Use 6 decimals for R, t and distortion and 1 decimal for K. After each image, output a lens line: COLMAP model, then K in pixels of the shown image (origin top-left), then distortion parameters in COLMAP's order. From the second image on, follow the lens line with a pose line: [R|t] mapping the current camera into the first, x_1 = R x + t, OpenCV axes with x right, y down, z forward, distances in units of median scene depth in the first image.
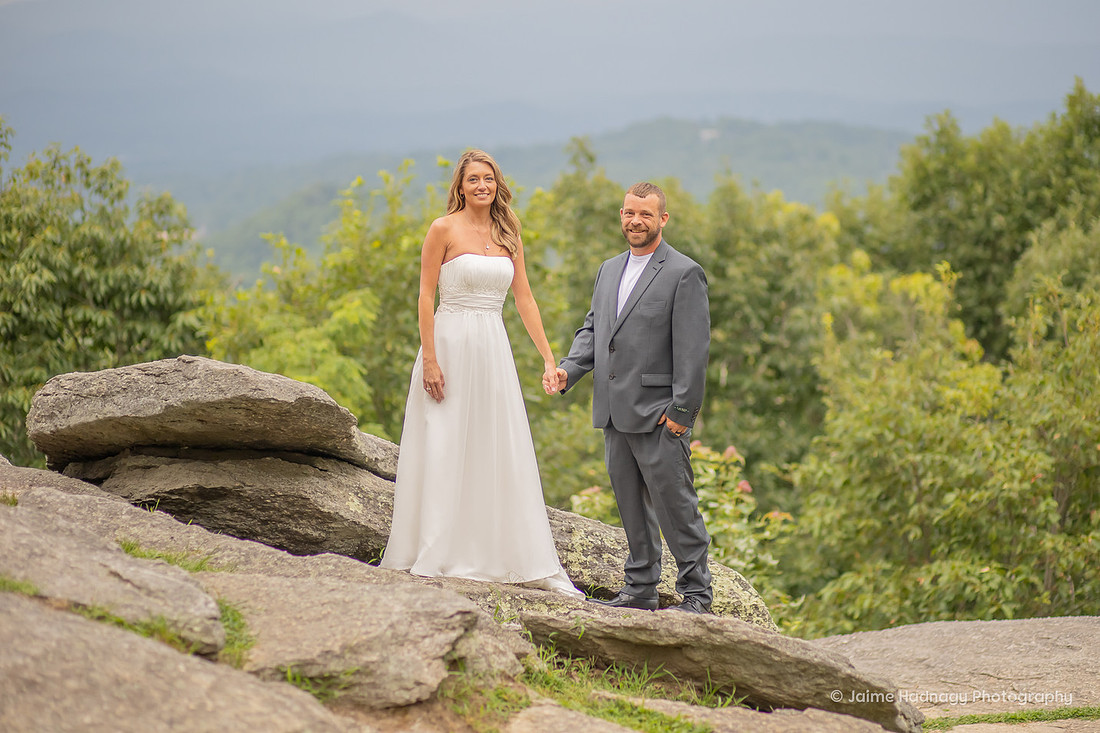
lens RADIAL K [[2772.2, 0, 549.1], [0, 2772.2, 364.0], [0, 0, 1]] dist [-0.138470, -0.797891]
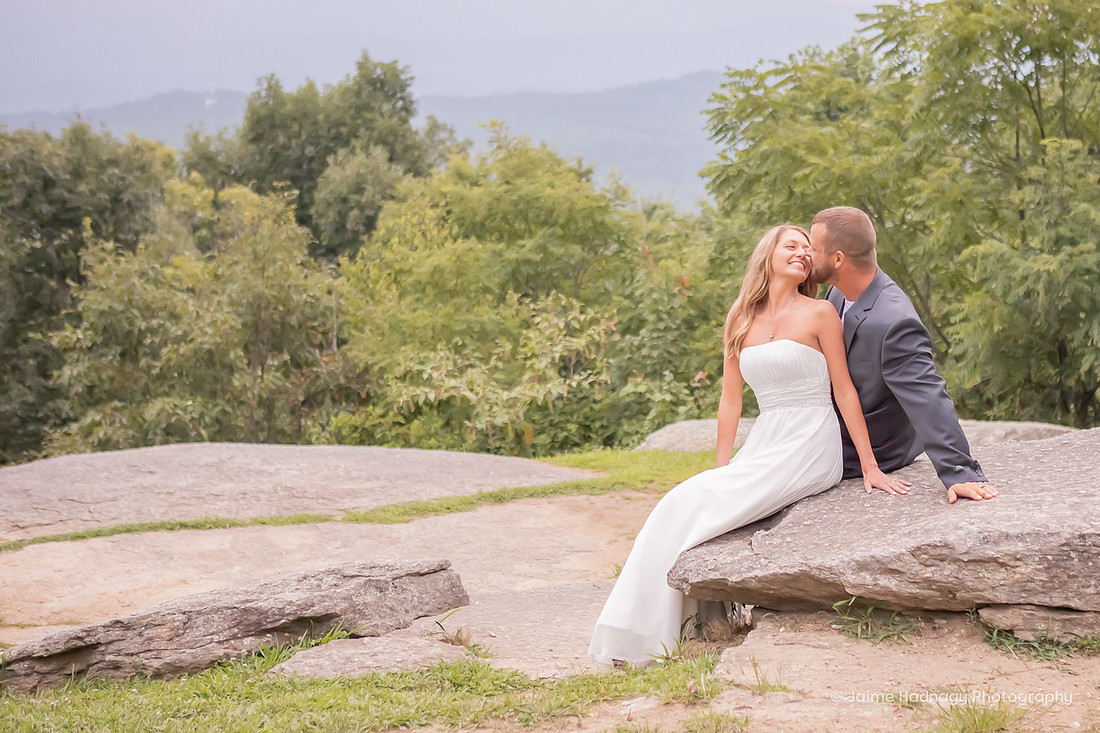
lens RADIAL K [[1767.5, 0, 750.6], [0, 1767.5, 367.8], [0, 0, 1]] dist [-0.020991, 0.027579]
pose [[0.938268, -0.059216, 0.340804, 0.120706], [0.035815, 0.996573, 0.074557, 0.002801], [-0.344051, -0.057749, 0.937173, 0.098008]]
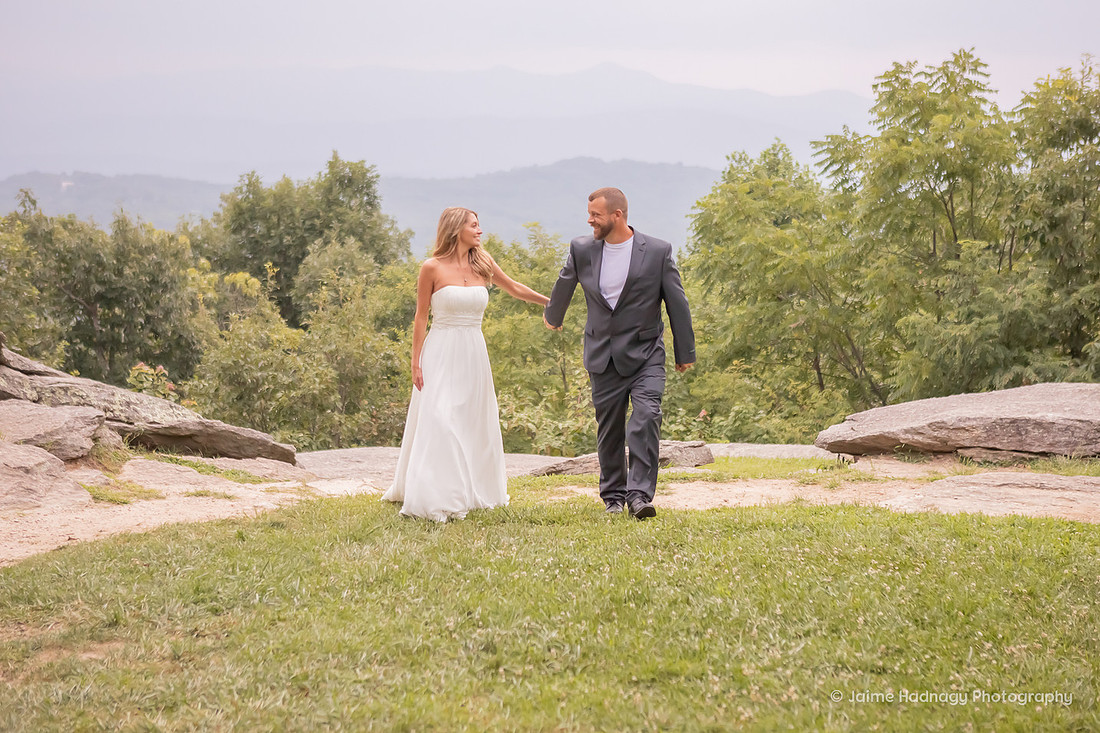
lens RADIAL K [[1844.2, 0, 587.4], [0, 1844.2, 336.7], [0, 0, 1]] dist [0.009291, 0.026890]
pose [[0.945714, -0.027141, 0.323865, -0.047904], [0.027203, 0.999621, 0.004335, 0.011367], [-0.323860, 0.004710, 0.946093, -0.170889]]
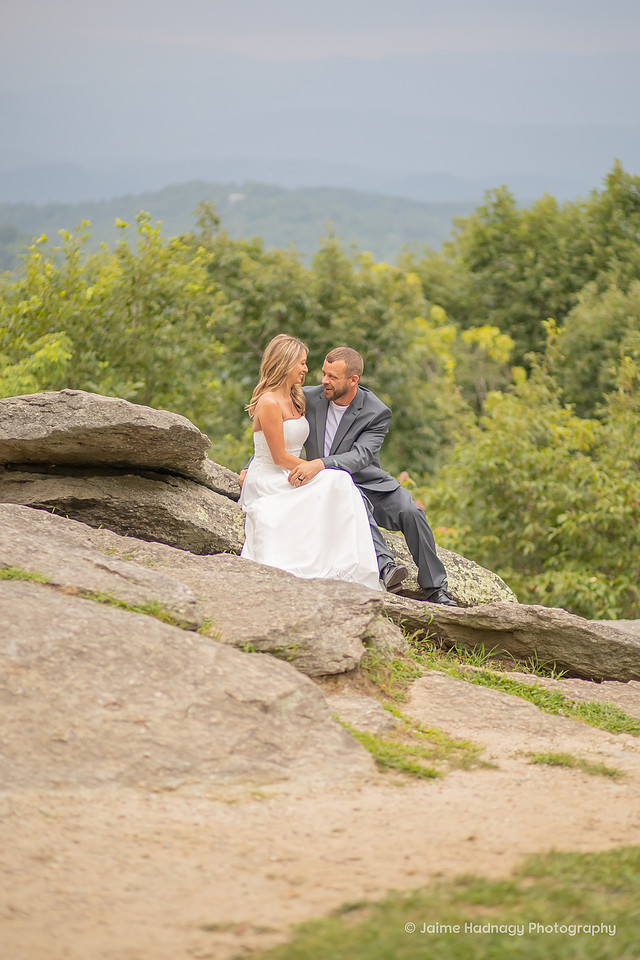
lens RADIAL K [[2445.6, 0, 321.3], [0, 2445.6, 479.9], [0, 0, 1]] dist [-0.106684, -0.719046]
pose [[0.995492, 0.014370, 0.093752, -0.056358], [-0.017433, 0.999338, 0.031941, 0.000245], [-0.093230, -0.033432, 0.995083, -0.032798]]
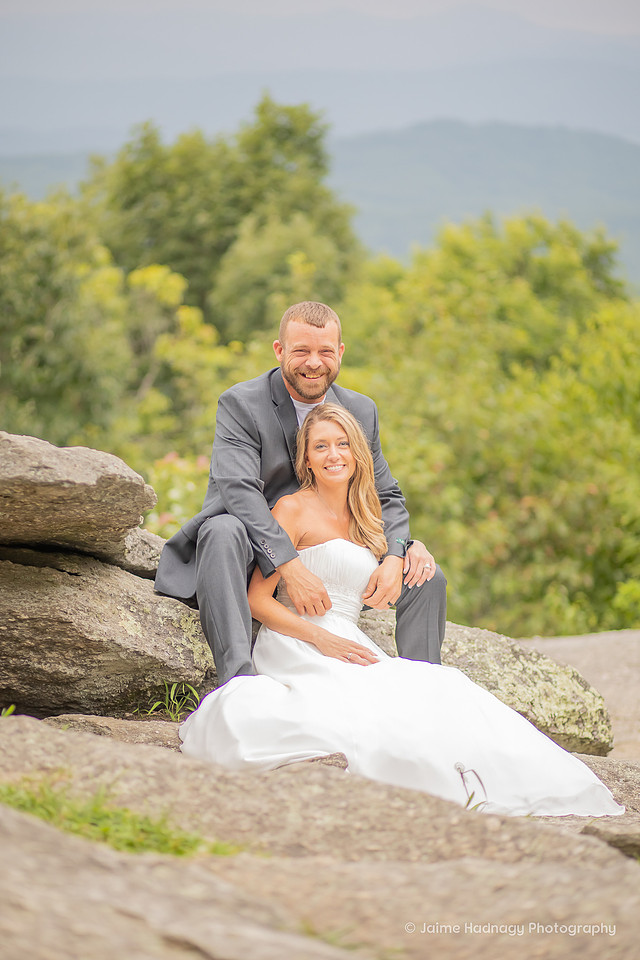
lens RADIAL K [[2259.6, 0, 319.4], [0, 2259.6, 480.7], [0, 0, 1]] dist [-0.084625, -0.542974]
pose [[0.963042, -0.045484, 0.265482, -0.080181], [0.029213, 0.997463, 0.064923, -0.008380], [-0.267761, -0.054768, 0.961927, 0.221745]]
